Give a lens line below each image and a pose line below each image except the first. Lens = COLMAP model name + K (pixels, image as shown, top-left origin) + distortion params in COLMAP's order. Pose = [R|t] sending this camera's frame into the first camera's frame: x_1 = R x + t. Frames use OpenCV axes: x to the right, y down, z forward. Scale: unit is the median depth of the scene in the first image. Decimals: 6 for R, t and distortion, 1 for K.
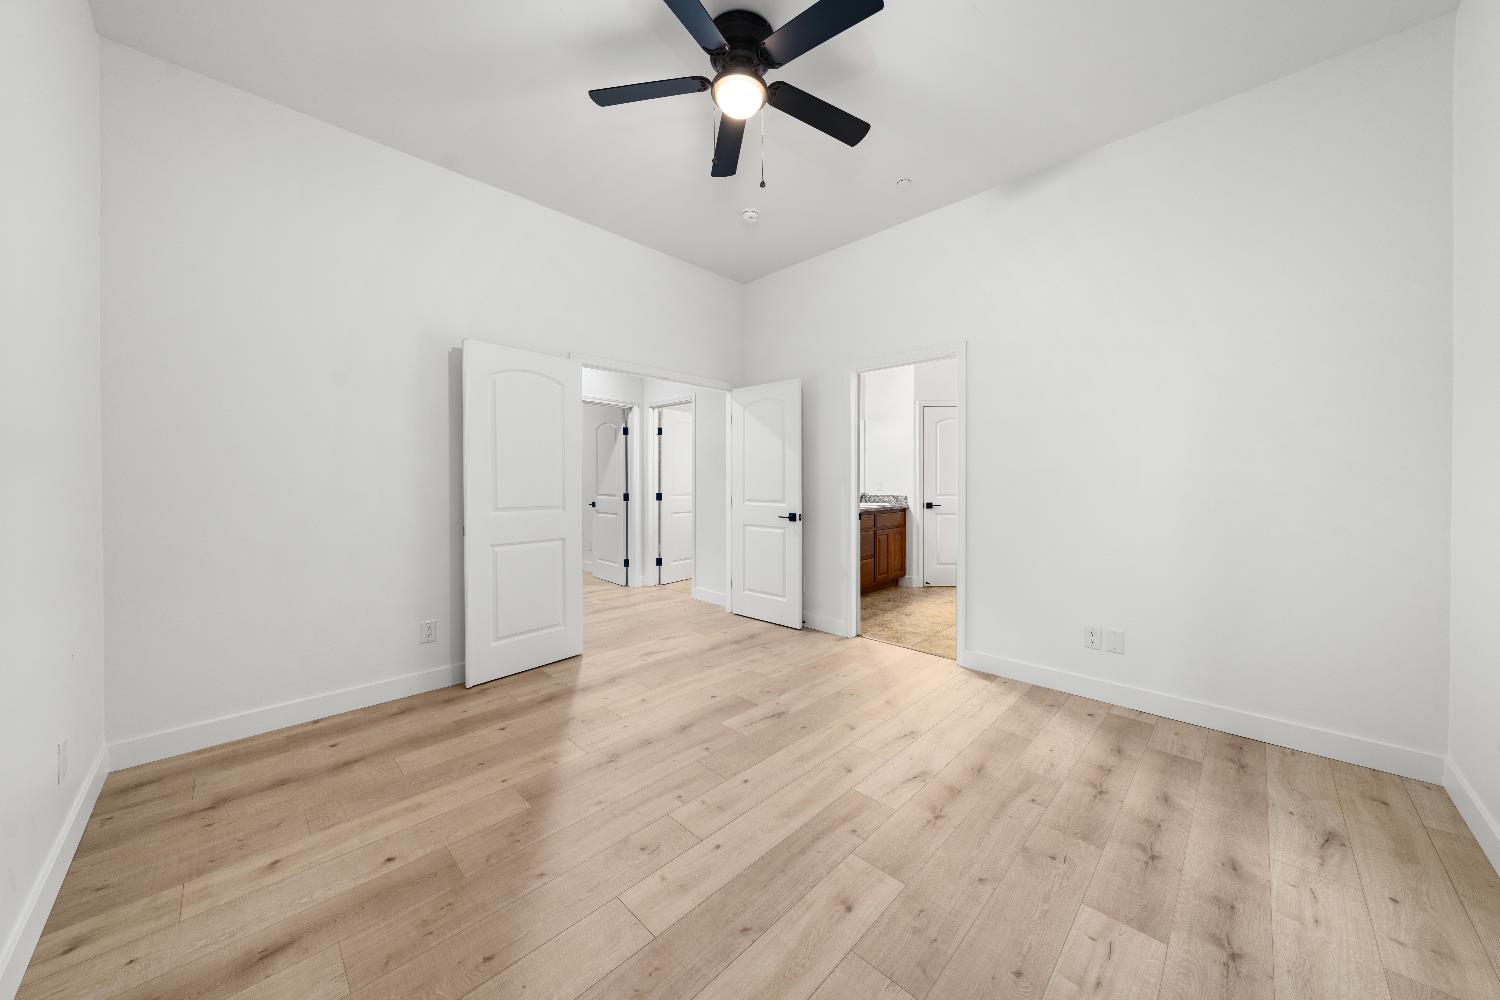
lens RADIAL K [[518.4, 0, 751.9], [0, 518.4, 493.2], [0, 0, 1]] dist [-0.000922, -0.000038]
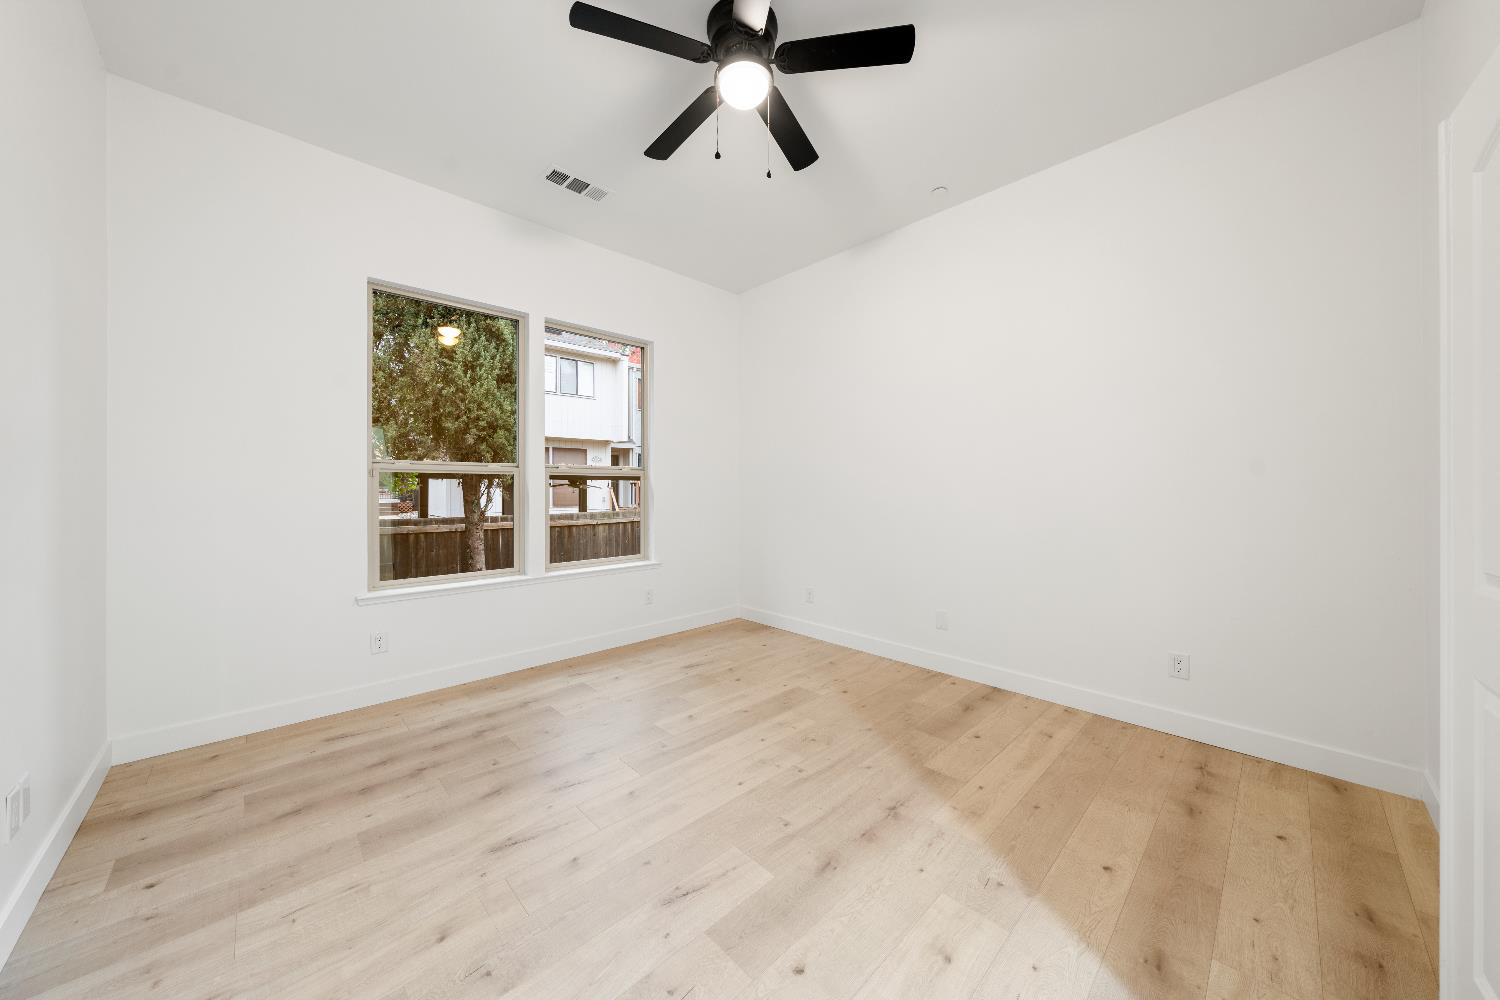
lens RADIAL K [[518.4, 0, 751.9], [0, 518.4, 493.2], [0, 0, 1]] dist [-0.000922, -0.000038]
pose [[-0.999558, 0.001662, 0.029678, -0.058346], [0.002627, 0.999469, 0.032482, -0.042726], [-0.029608, 0.032546, -0.999032, 1.775218]]
